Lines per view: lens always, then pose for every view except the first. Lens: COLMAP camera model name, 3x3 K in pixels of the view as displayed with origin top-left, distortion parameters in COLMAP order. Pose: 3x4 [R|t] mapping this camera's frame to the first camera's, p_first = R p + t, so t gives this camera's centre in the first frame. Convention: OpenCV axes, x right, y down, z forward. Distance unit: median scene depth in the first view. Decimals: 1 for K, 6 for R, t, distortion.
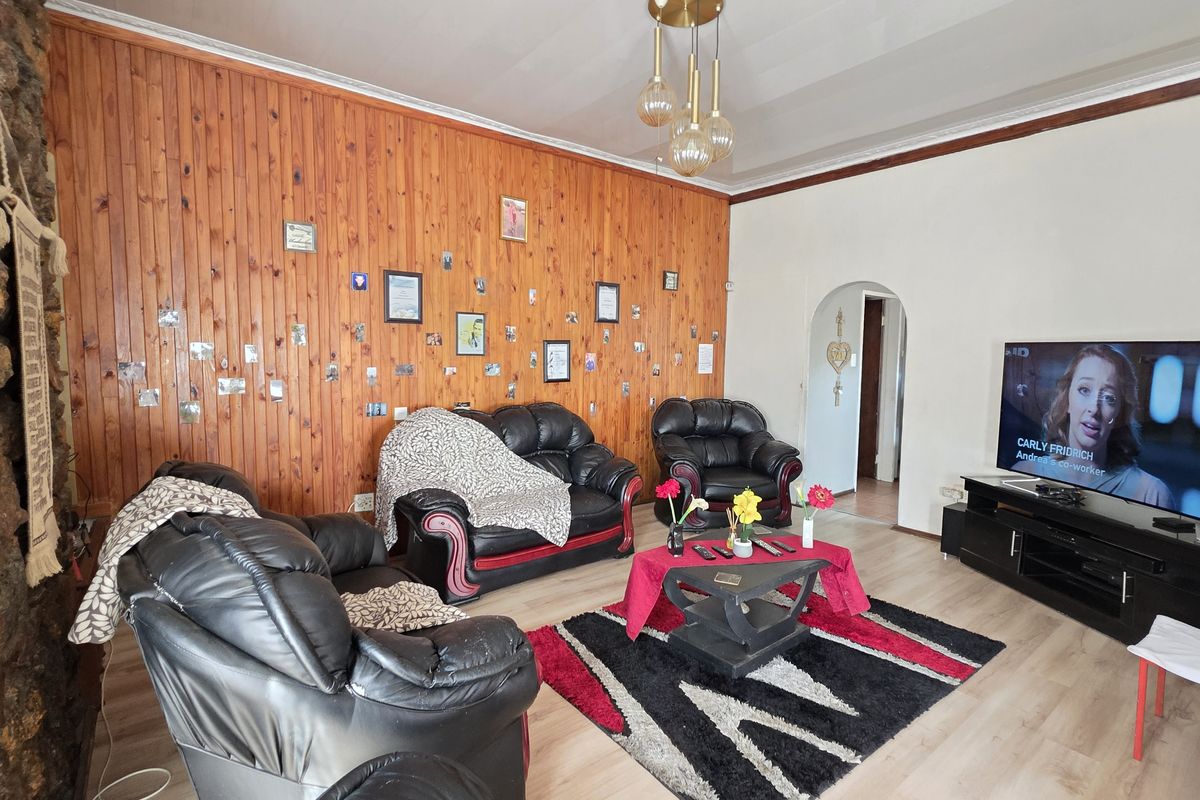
lens RADIAL K [[567.0, 0, 592.4], [0, 567.0, 398.0], [0, 0, 1]] dist [0.002491, 0.000362]
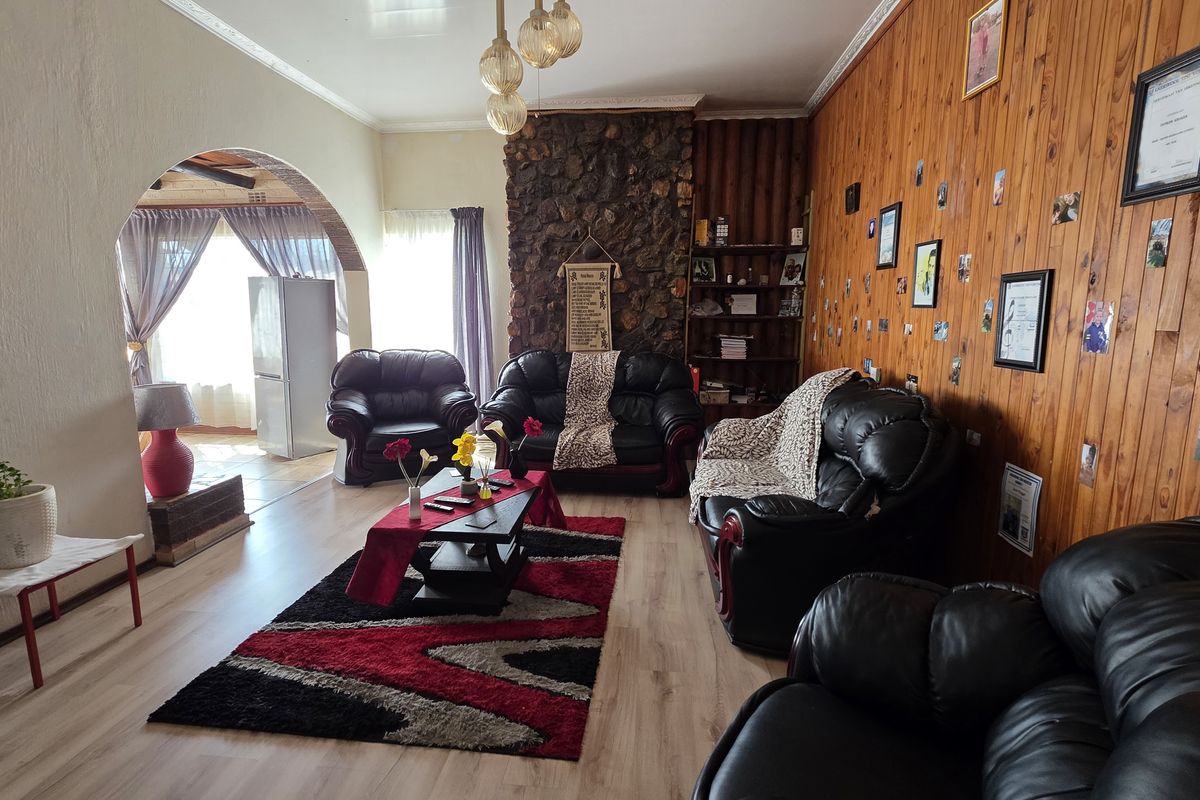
lens RADIAL K [[567.0, 0, 598.0], [0, 567.0, 393.5], [0, 0, 1]] dist [0.002491, 0.000362]
pose [[-0.704816, 0.096623, -0.702779, 0.542139], [-0.065781, 0.977510, 0.200367, -0.085094], [0.706333, 0.187452, -0.682609, 1.208711]]
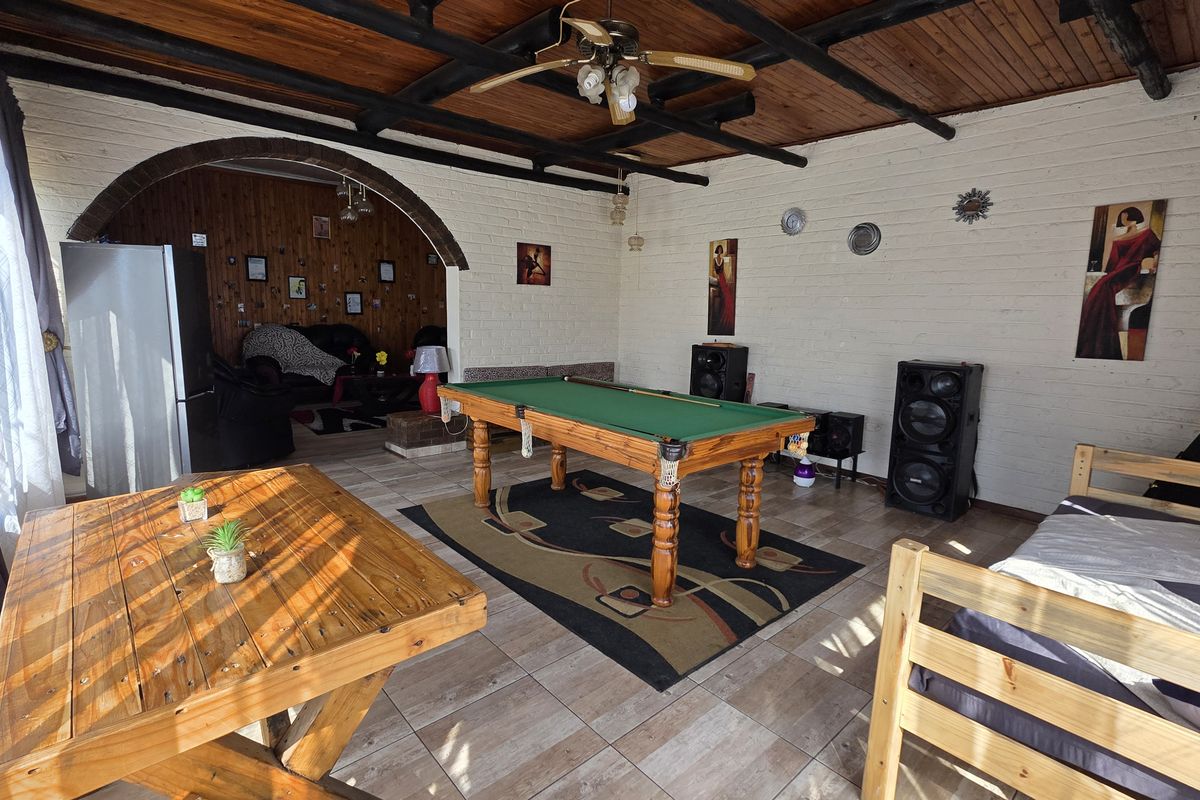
lens RADIAL K [[567.0, 0, 600.3], [0, 567.0, 399.7], [0, 0, 1]] dist [0.002491, 0.000362]
pose [[0.997728, 0.007658, 0.066937, 0.699070], [-0.013030, 0.996695, 0.080186, 0.102102], [-0.066102, -0.080876, 0.994530, -1.046231]]
